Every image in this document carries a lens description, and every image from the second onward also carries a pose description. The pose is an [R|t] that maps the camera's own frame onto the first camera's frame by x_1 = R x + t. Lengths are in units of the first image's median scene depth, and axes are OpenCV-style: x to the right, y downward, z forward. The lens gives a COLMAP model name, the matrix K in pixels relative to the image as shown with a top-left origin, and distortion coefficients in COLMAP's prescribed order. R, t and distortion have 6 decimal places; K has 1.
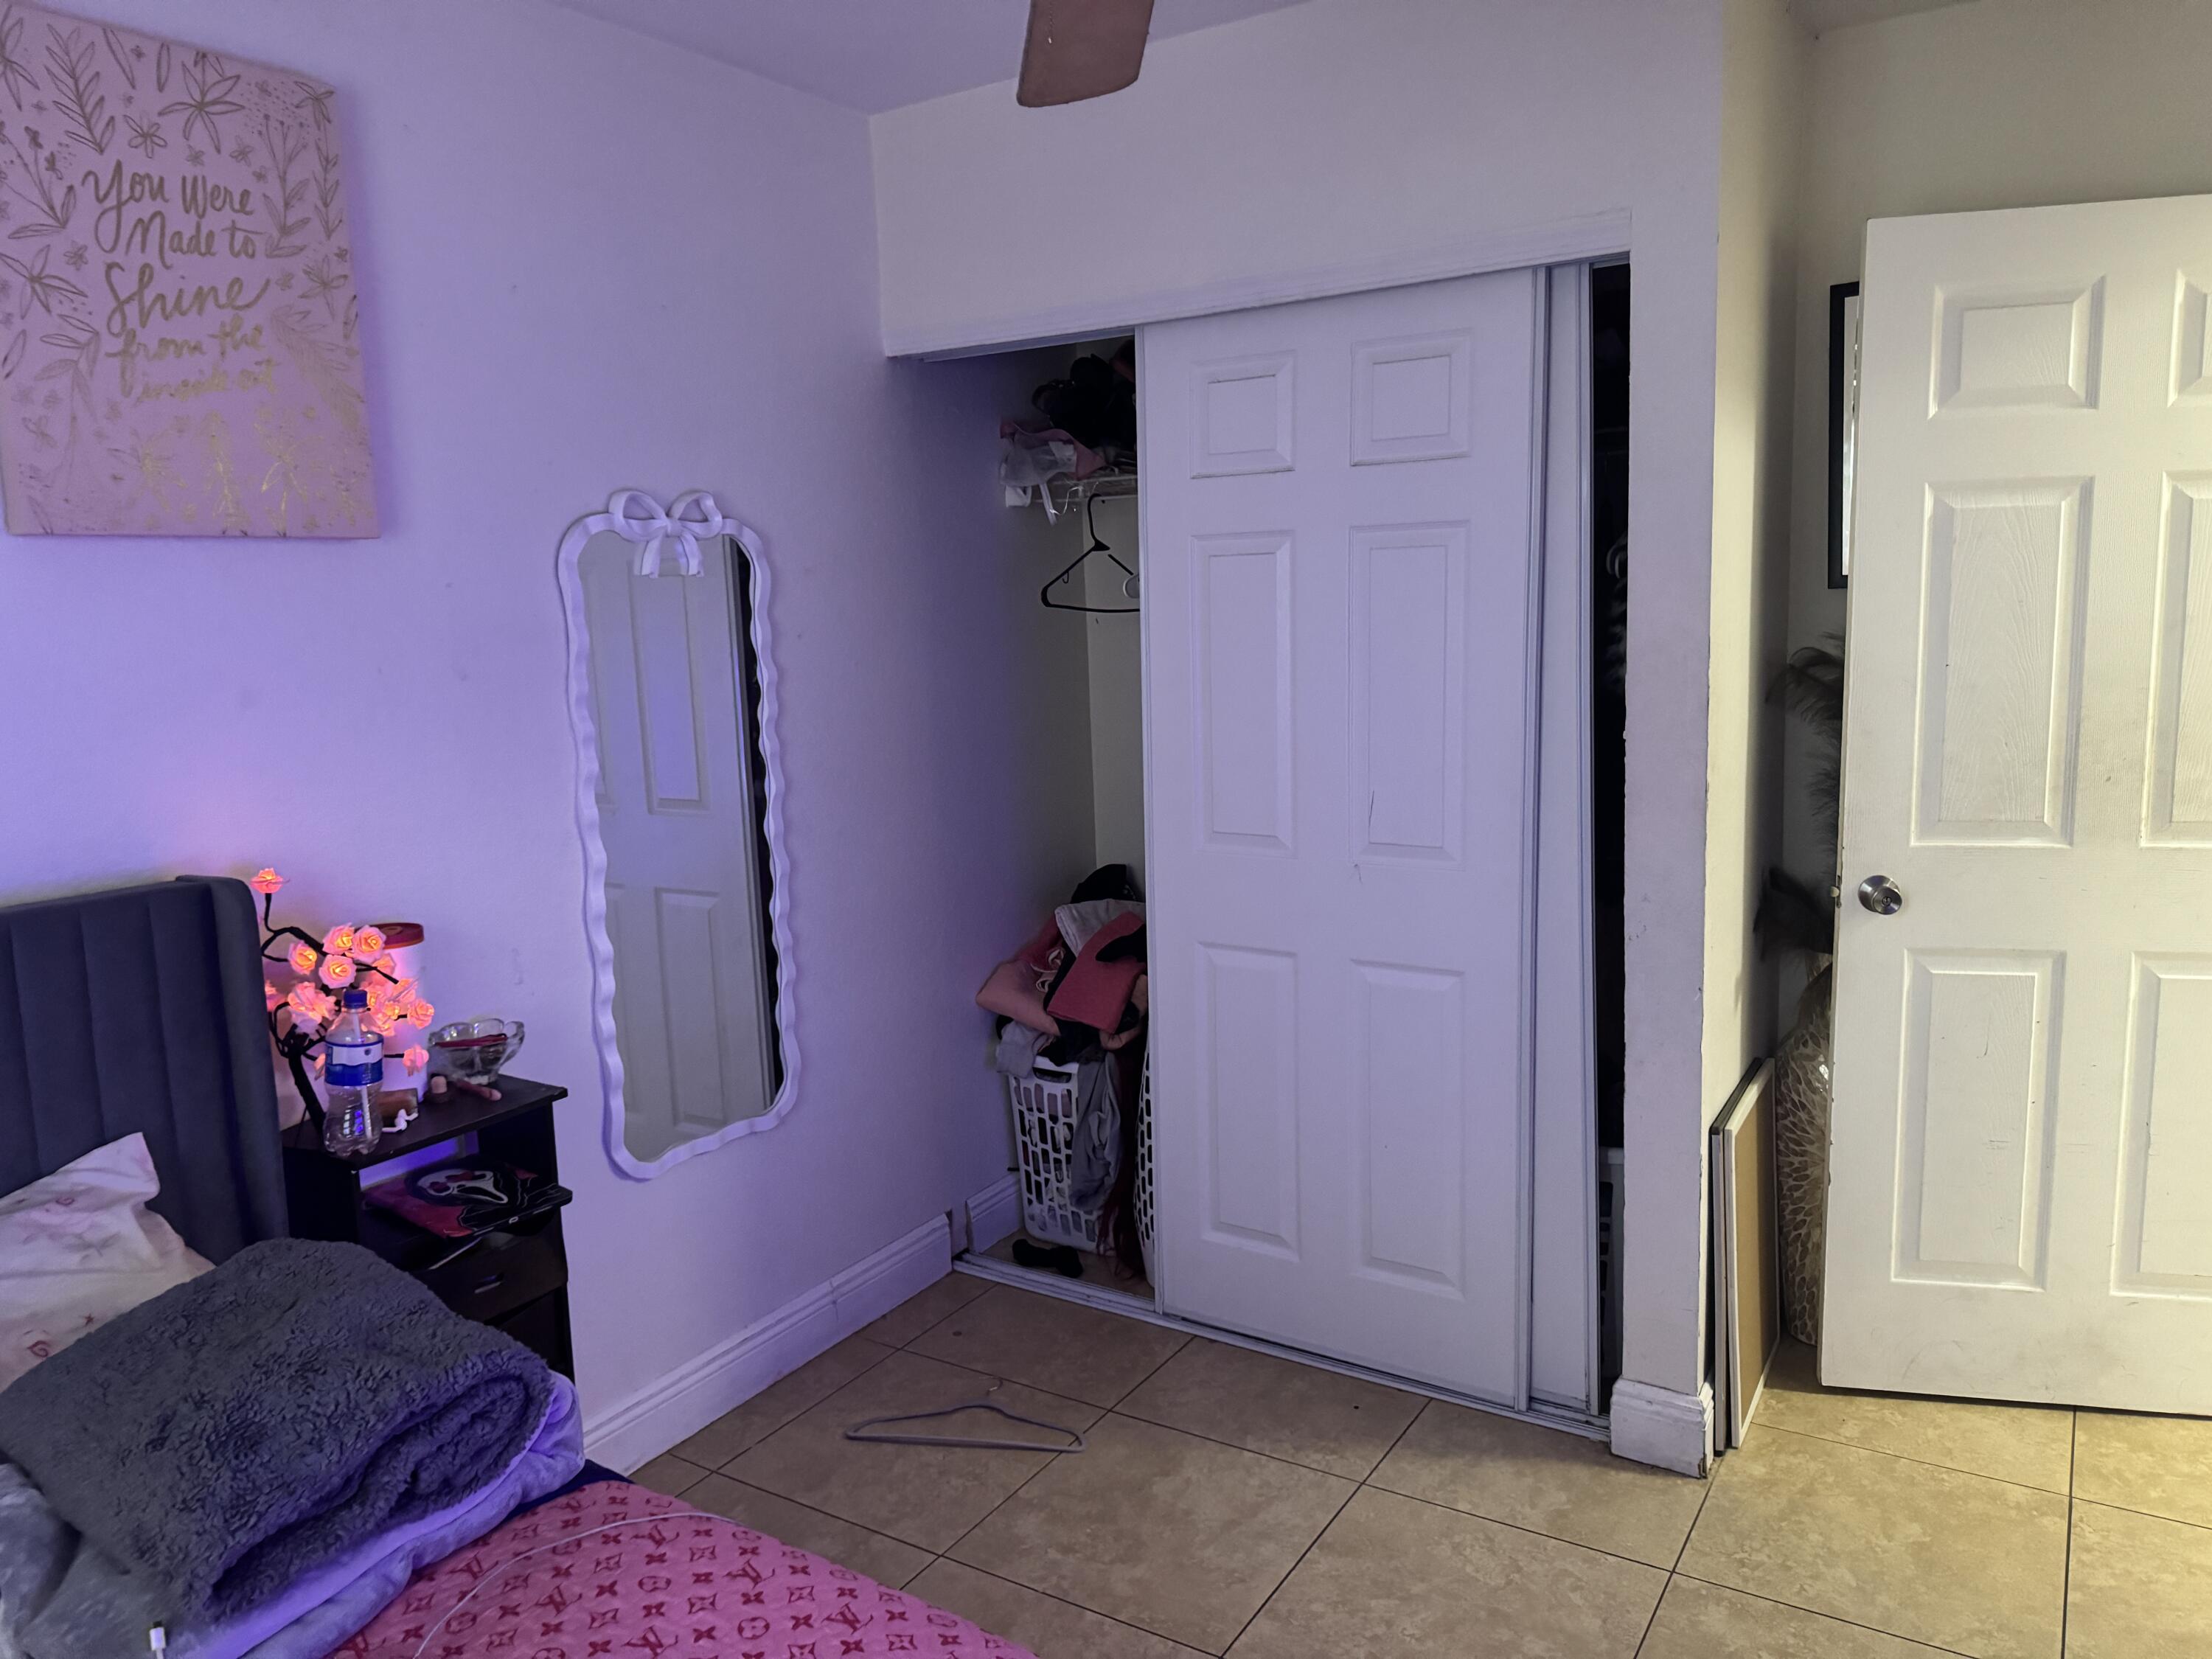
lens RADIAL K [[1572.2, 0, 1107.7], [0, 1572.2, 820.7], [0, 0, 1]] dist [0.027599, -0.008631]
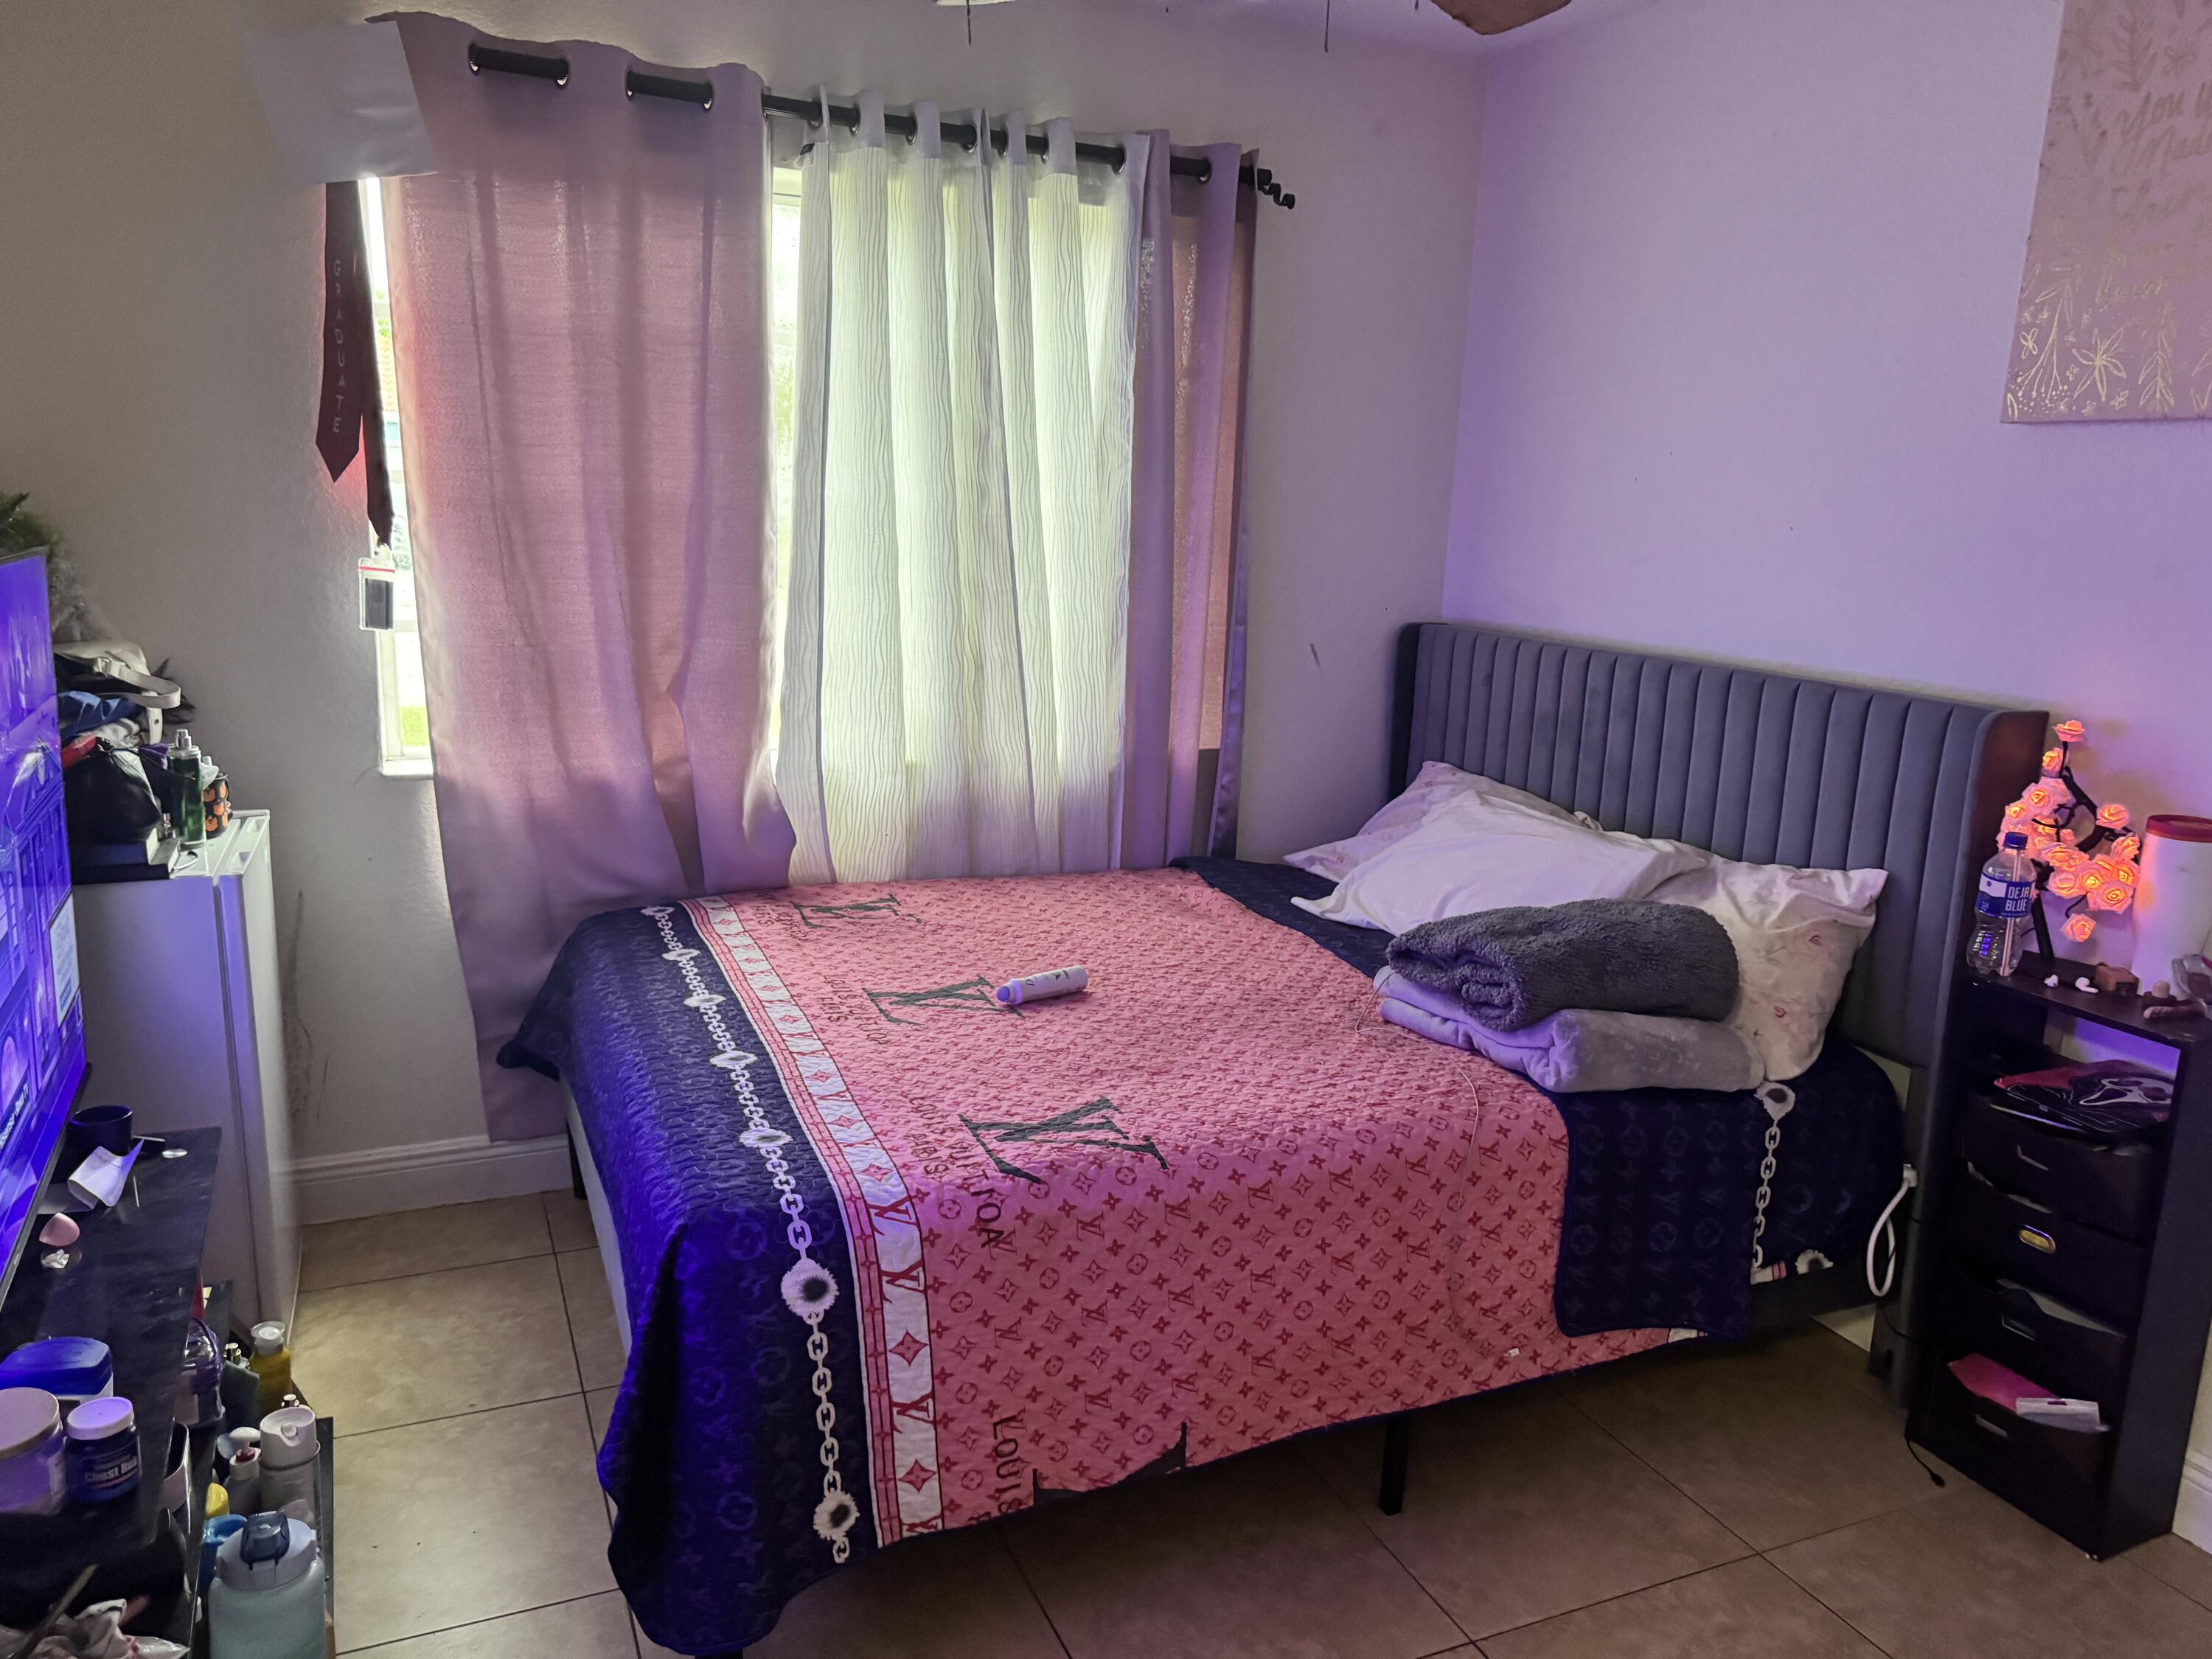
lens RADIAL K [[1572.2, 0, 1106.7], [0, 1572.2, 827.3], [0, 0, 1]] dist [0.027599, -0.008631]
pose [[-0.540086, 0.202611, -0.816857, 0.838907], [-0.137586, 0.936276, 0.323200, -0.181939], [0.830287, 0.286944, -0.477793, 1.066791]]
